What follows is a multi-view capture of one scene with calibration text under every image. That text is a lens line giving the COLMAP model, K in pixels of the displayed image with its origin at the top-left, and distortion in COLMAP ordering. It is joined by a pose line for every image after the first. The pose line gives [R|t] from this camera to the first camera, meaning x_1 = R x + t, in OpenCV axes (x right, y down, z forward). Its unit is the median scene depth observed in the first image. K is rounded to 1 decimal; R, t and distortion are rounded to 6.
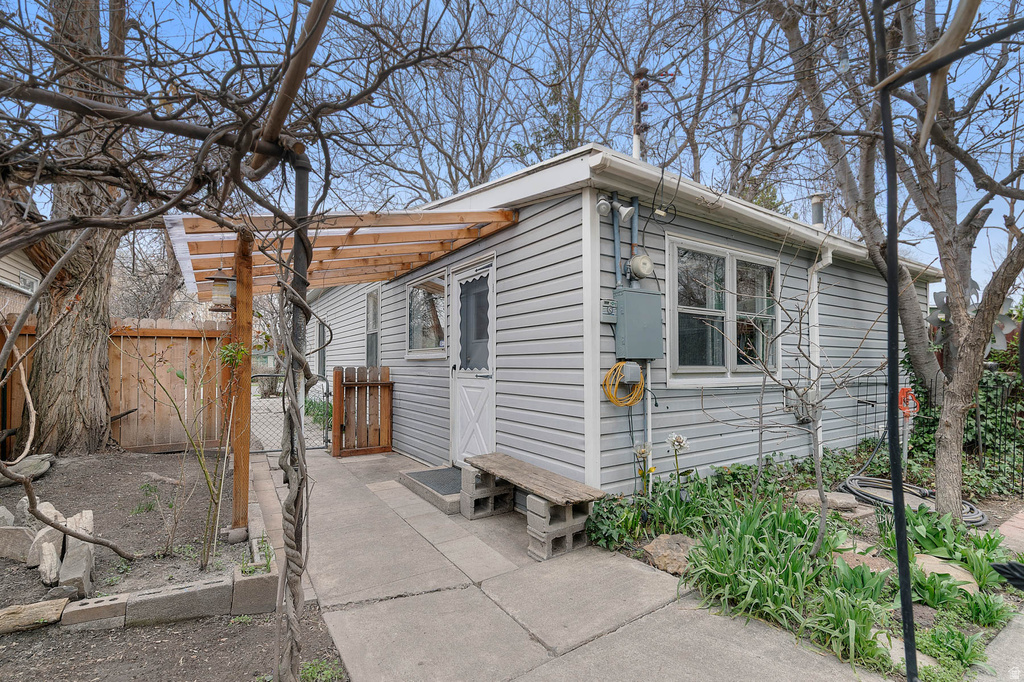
lens RADIAL K [[464.6, 0, 521.7], [0, 464.6, 357.6], [0, 0, 1]] dist [0.003381, 0.000712]
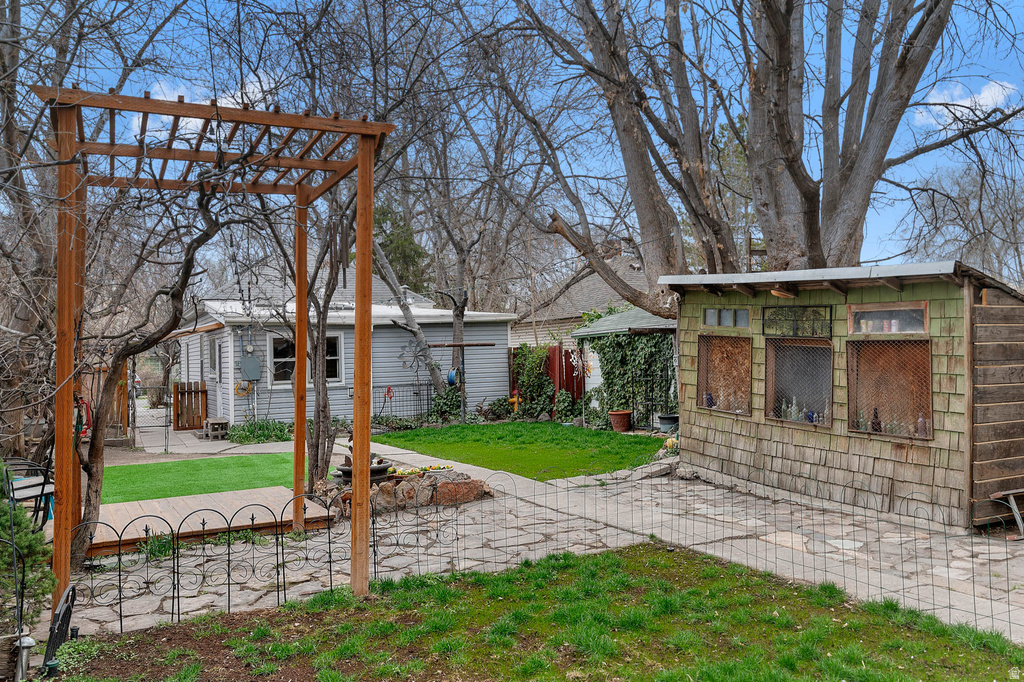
lens RADIAL K [[857.8, 0, 527.4], [0, 857.8, 327.2], [0, 0, 1]] dist [-0.005344, 0.002920]
pose [[0.992322, -0.035541, -0.118468, 2.046195], [0.033786, 0.999288, -0.016785, -0.138803], [0.118981, 0.012654, 0.992816, -3.236749]]
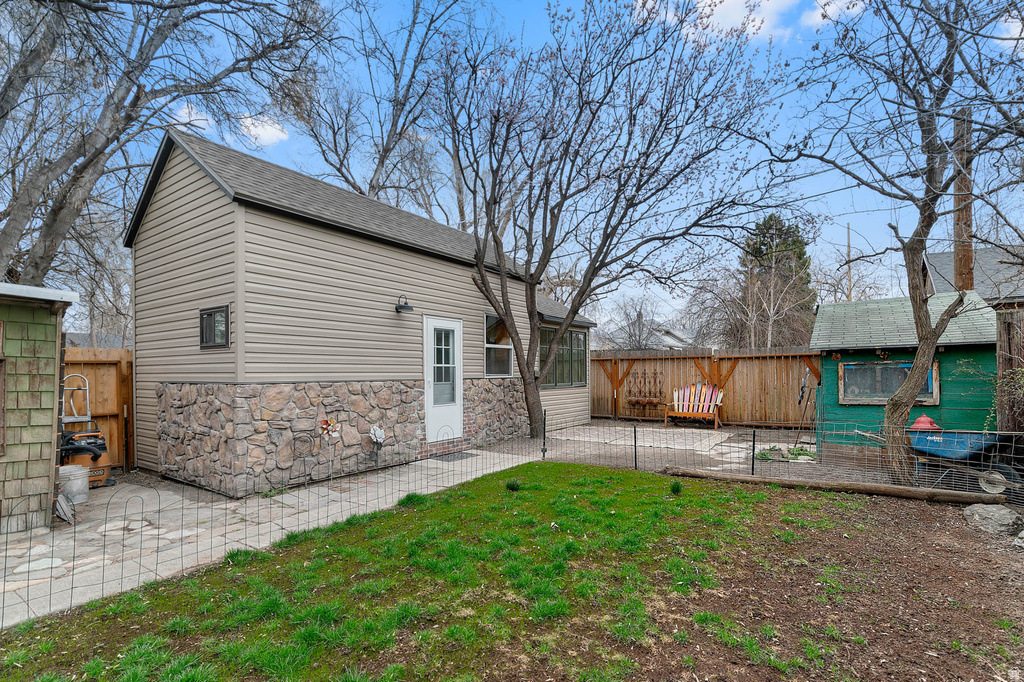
lens RADIAL K [[464.6, 0, 521.7], [0, 464.6, 357.6], [0, 0, 1]] dist [0.003381, 0.000712]
pose [[-0.364149, 0.028794, 0.930895, 1.372818], [-0.004483, 0.999456, -0.032669, -0.093459], [-0.931330, -0.016069, -0.363822, -2.127266]]
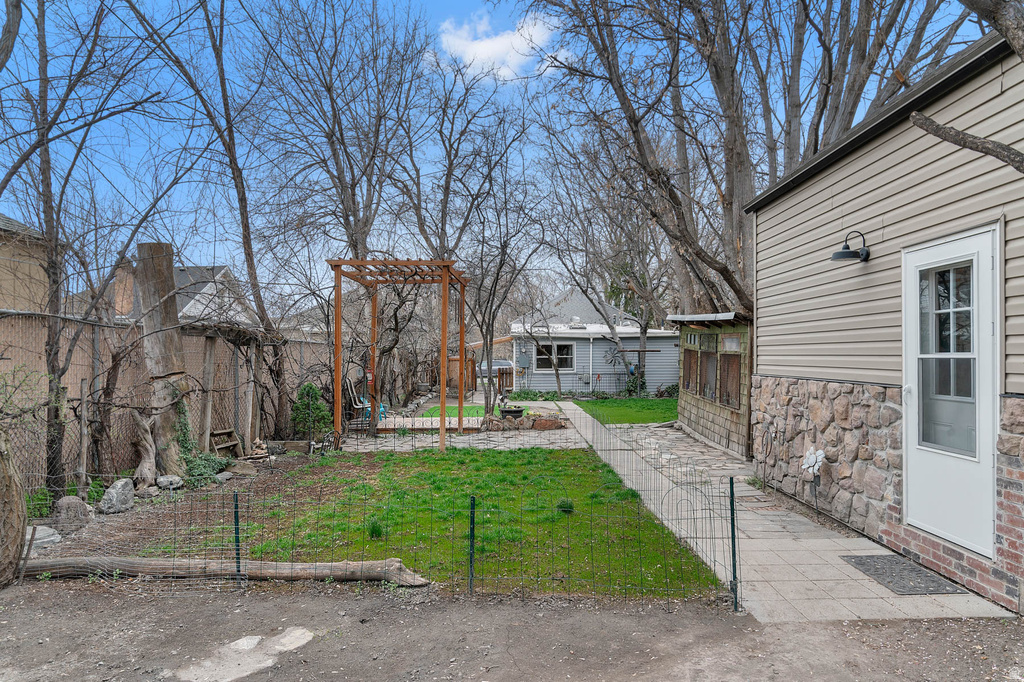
lens RADIAL K [[593.0, 0, 518.5], [0, 593.0, 355.9], [0, 0, 1]] dist [-0.000600, -0.000659]
pose [[0.827659, -0.006769, -0.561190, 3.147204], [0.012675, 0.999898, 0.006633, -0.135226], [0.561088, -0.012602, 0.827660, -3.665401]]
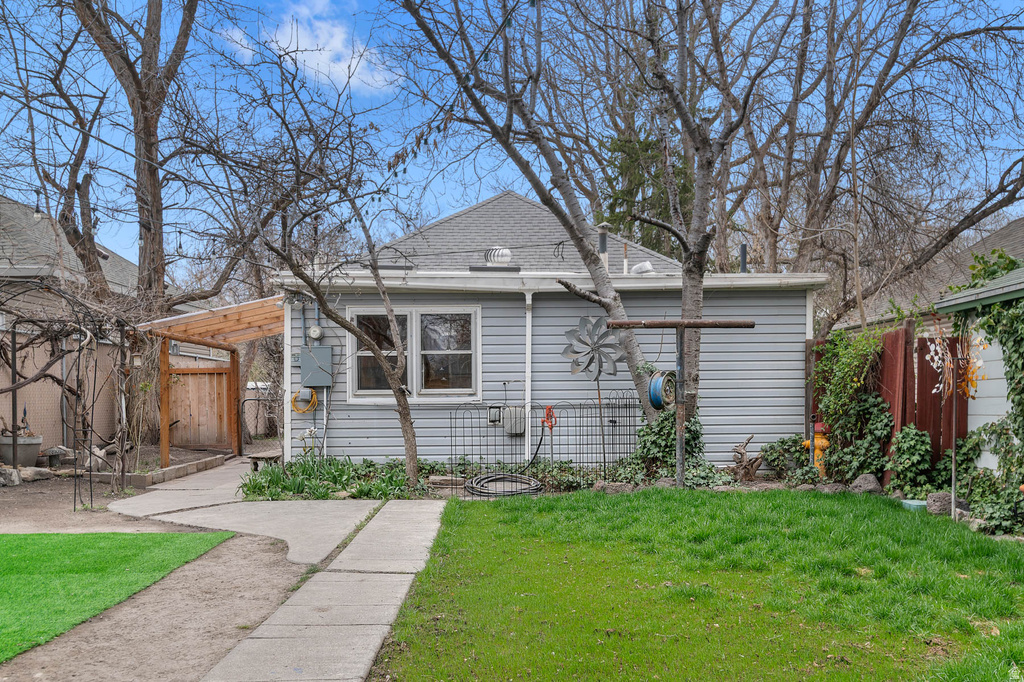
lens RADIAL K [[876.9, 0, 513.6], [0, 876.9, 411.3], [0, 0, 1]] dist [-0.003774, 0.005549]
pose [[0.841196, 0.004391, -0.540713, 2.018951], [0.015531, 0.999358, 0.032279, 0.001866], [0.540507, -0.035551, 0.840588, -1.029086]]
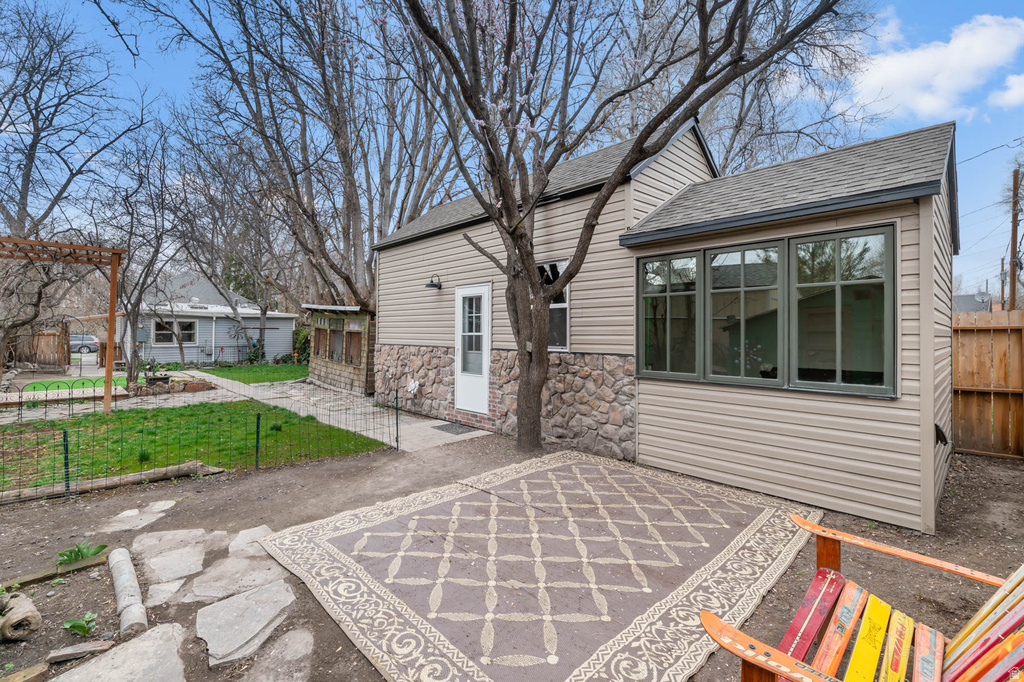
lens RADIAL K [[451.9, 0, 513.7], [0, 451.9, 331.9], [0, 0, 1]] dist [-0.000173, -0.000090]
pose [[0.985475, 0.003325, 0.169790, 3.046377], [-0.004690, 0.999960, 0.007640, -0.142335], [-0.169758, -0.008325, 0.985451, -4.214520]]
